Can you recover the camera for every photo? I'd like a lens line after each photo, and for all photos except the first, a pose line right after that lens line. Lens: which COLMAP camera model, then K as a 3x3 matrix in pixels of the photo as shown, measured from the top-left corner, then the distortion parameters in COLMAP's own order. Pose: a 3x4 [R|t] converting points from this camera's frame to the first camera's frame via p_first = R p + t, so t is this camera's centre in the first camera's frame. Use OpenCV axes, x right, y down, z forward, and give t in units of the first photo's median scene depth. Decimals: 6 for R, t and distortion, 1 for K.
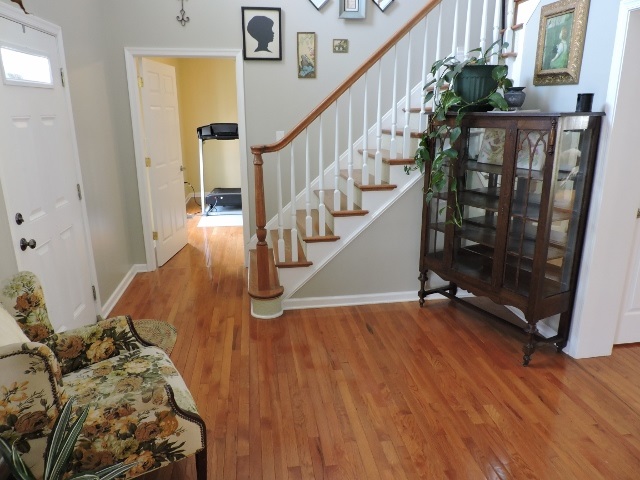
lens RADIAL K [[465.5, 0, 320.0], [0, 465.5, 240.0], [0, 0, 1]] dist [-0.003005, -0.002063]
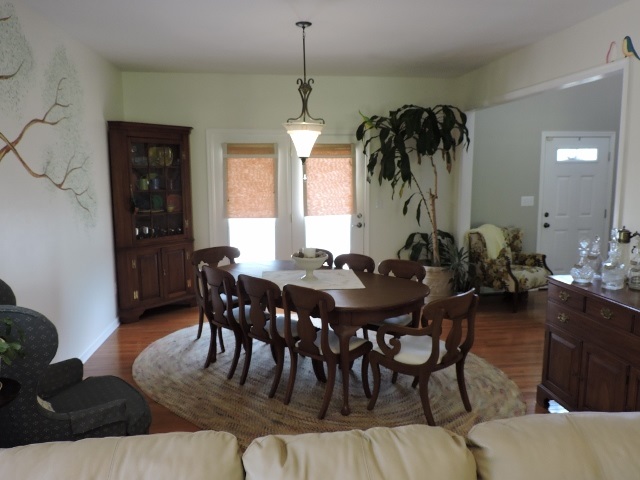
lens RADIAL K [[509.3, 0, 320.0], [0, 509.3, 240.0], [0, 0, 1]] dist [-0.005875, -0.010596]
pose [[-0.015942, 0.140010, -0.990022, 1.230145], [-0.251579, 0.957731, 0.139494, 0.006309], [0.967706, 0.251292, 0.019955, -0.125323]]
